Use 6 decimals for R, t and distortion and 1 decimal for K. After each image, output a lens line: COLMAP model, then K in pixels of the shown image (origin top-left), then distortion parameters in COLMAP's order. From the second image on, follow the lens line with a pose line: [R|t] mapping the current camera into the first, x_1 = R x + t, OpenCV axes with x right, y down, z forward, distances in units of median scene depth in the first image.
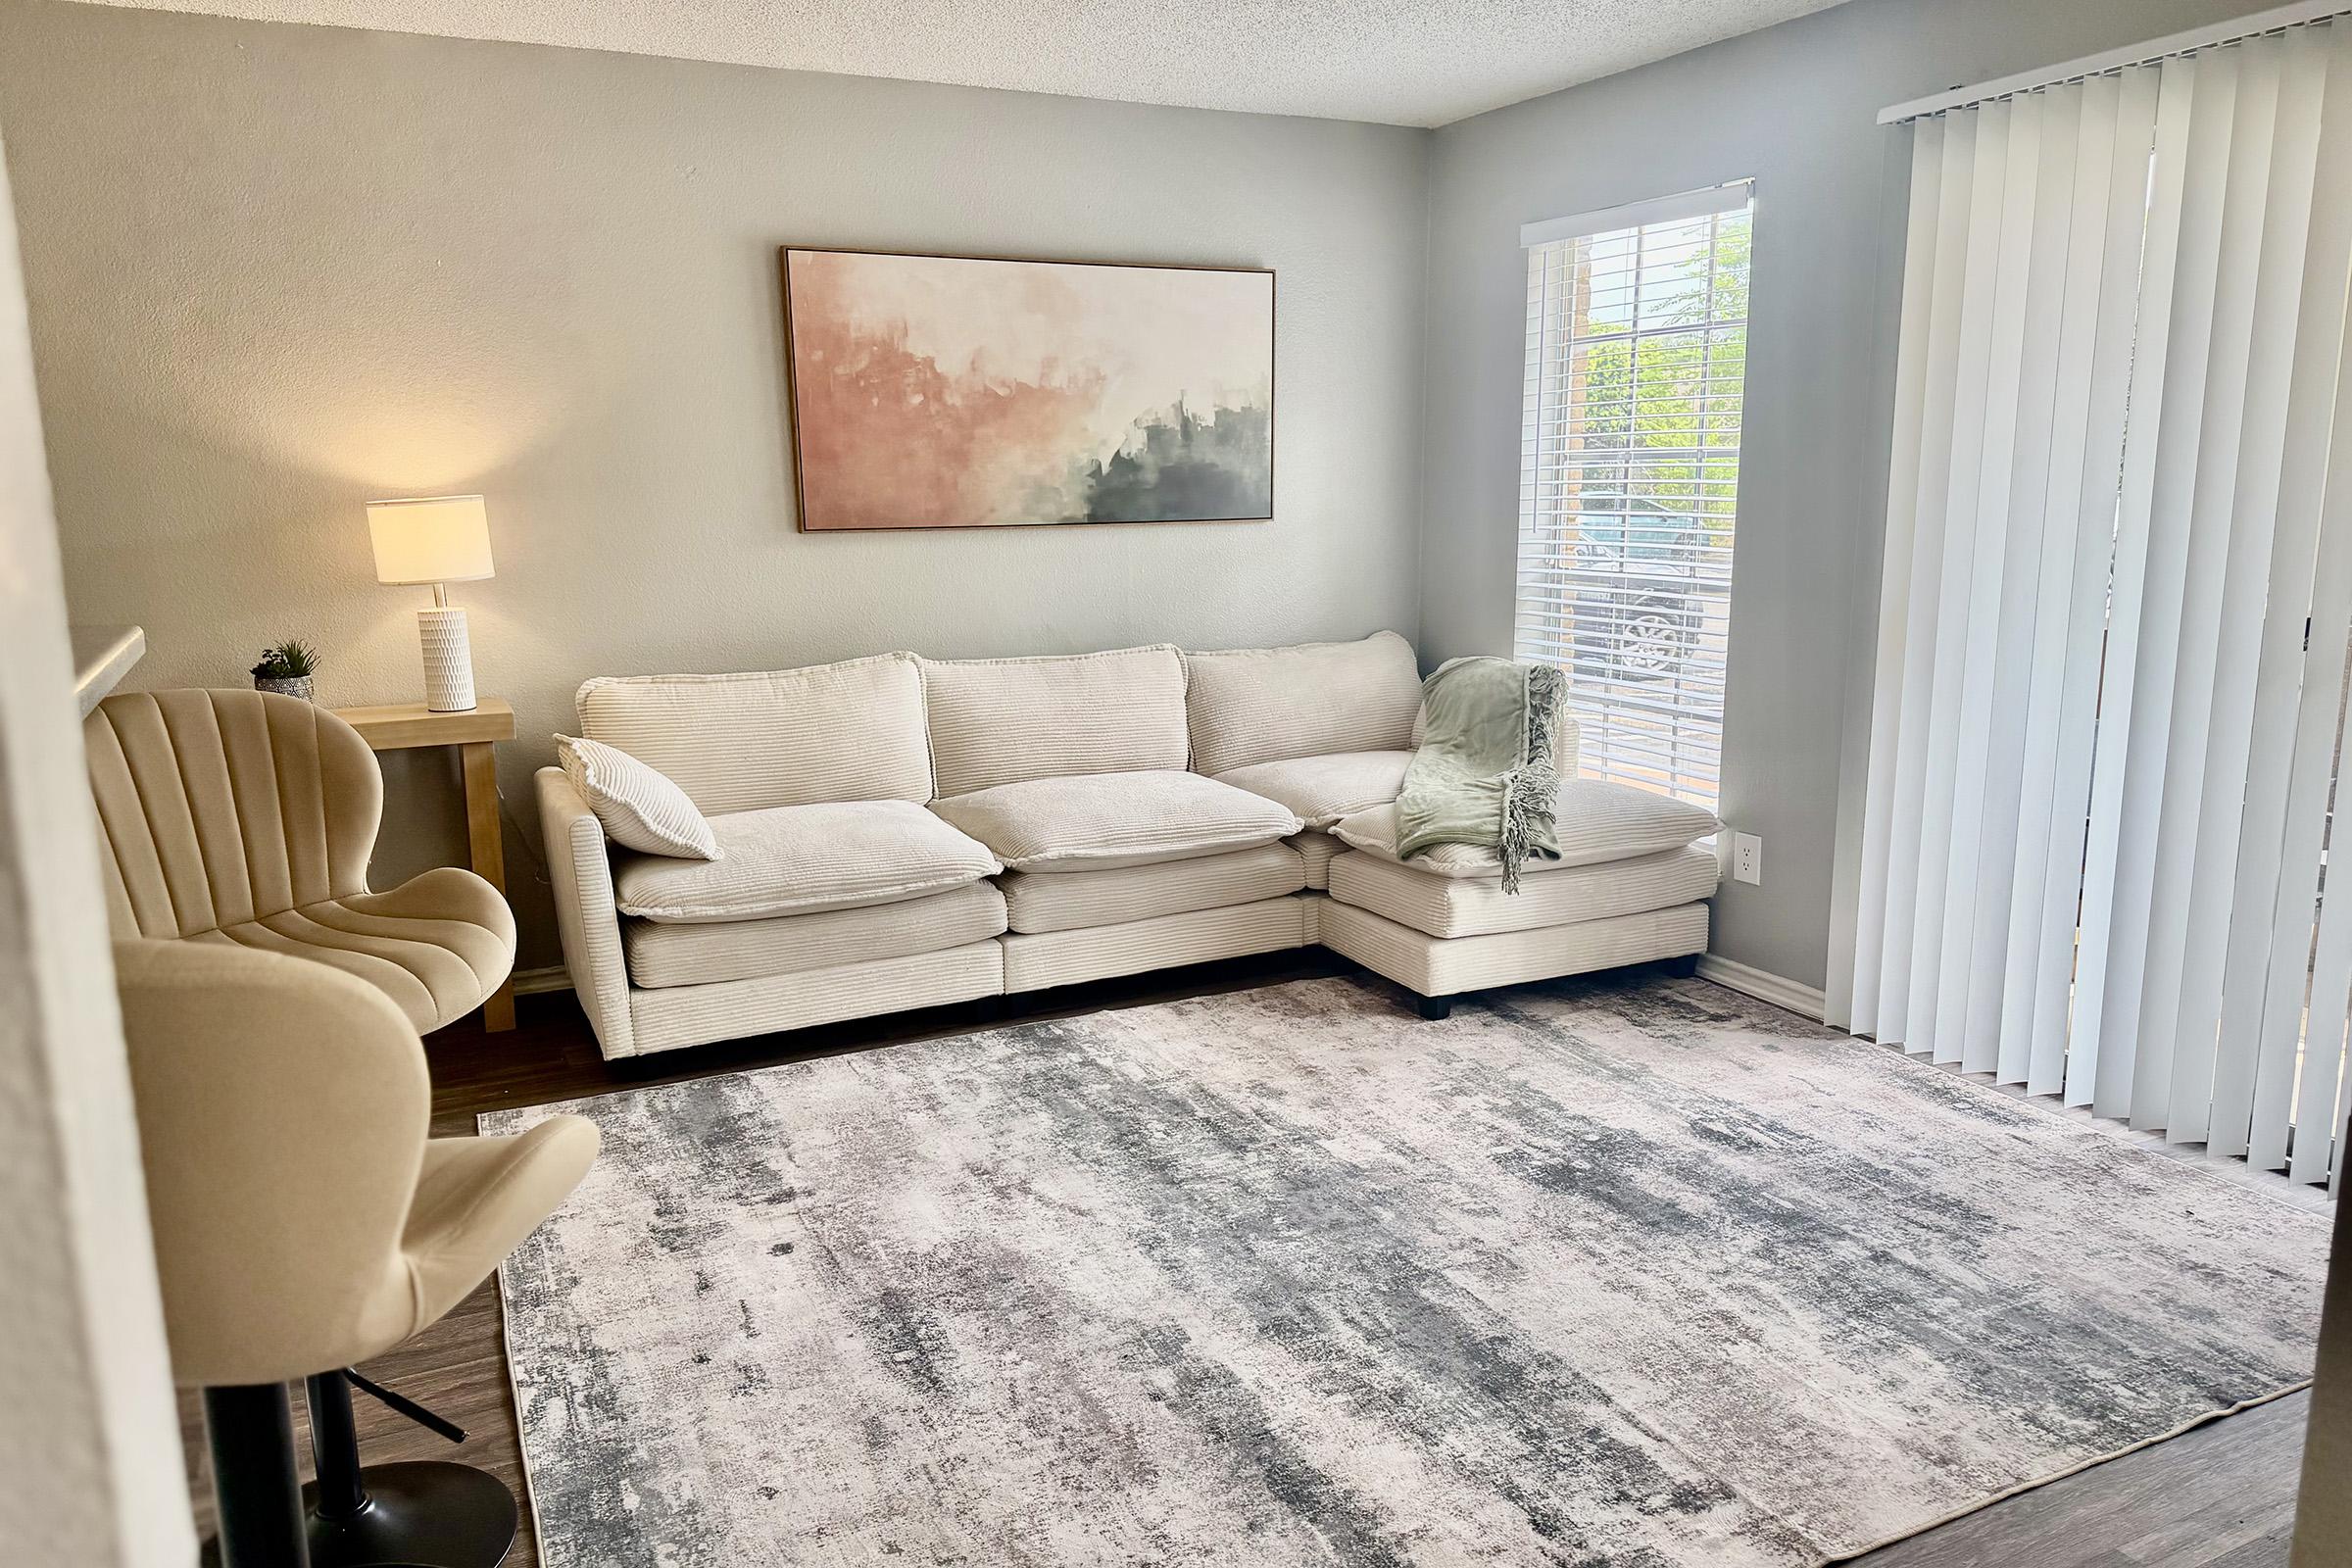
lens RADIAL K [[1659.4, 0, 1179.8], [0, 1659.4, 796.7], [0, 0, 1]] dist [0.098703, -0.162746]
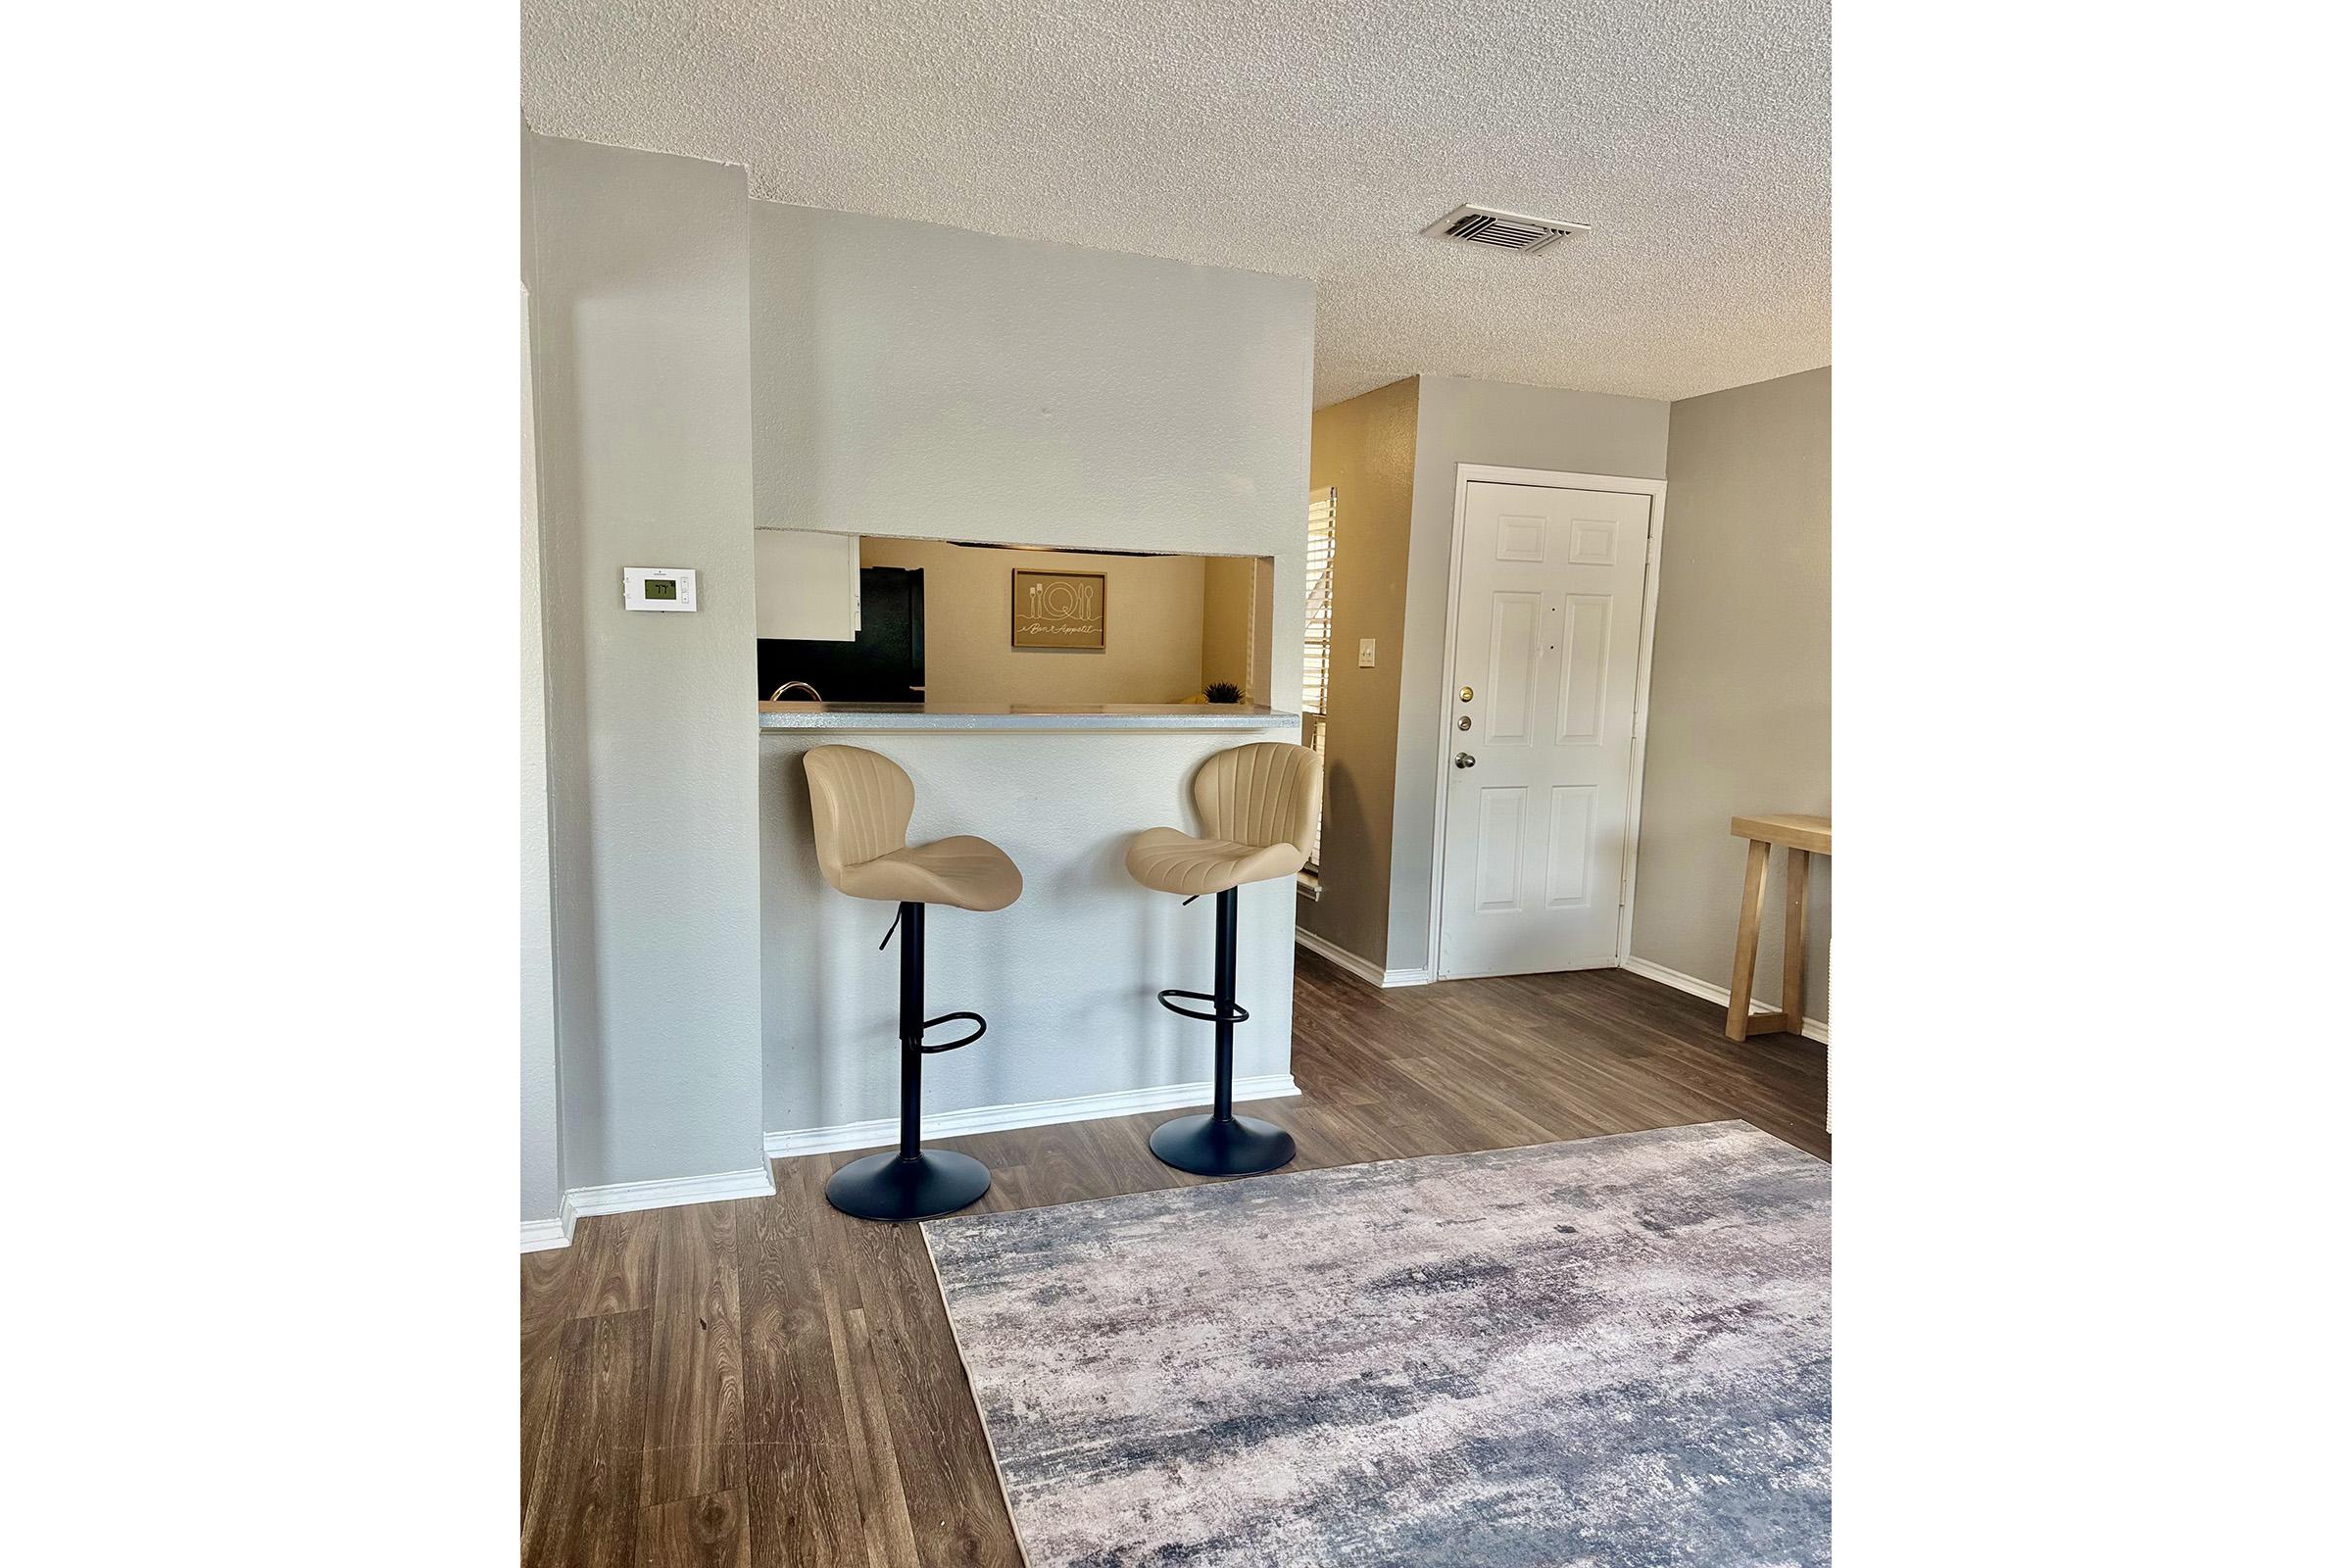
lens RADIAL K [[1271.4, 0, 1190.1], [0, 1271.4, 779.3], [0, 0, 1]] dist [0.033493, -0.000016]
pose [[-0.104479, 0.120664, -0.987180, 0.660391], [-0.213919, 0.966652, 0.140795, -0.136688], [0.971248, 0.225887, -0.075183, 0.612071]]
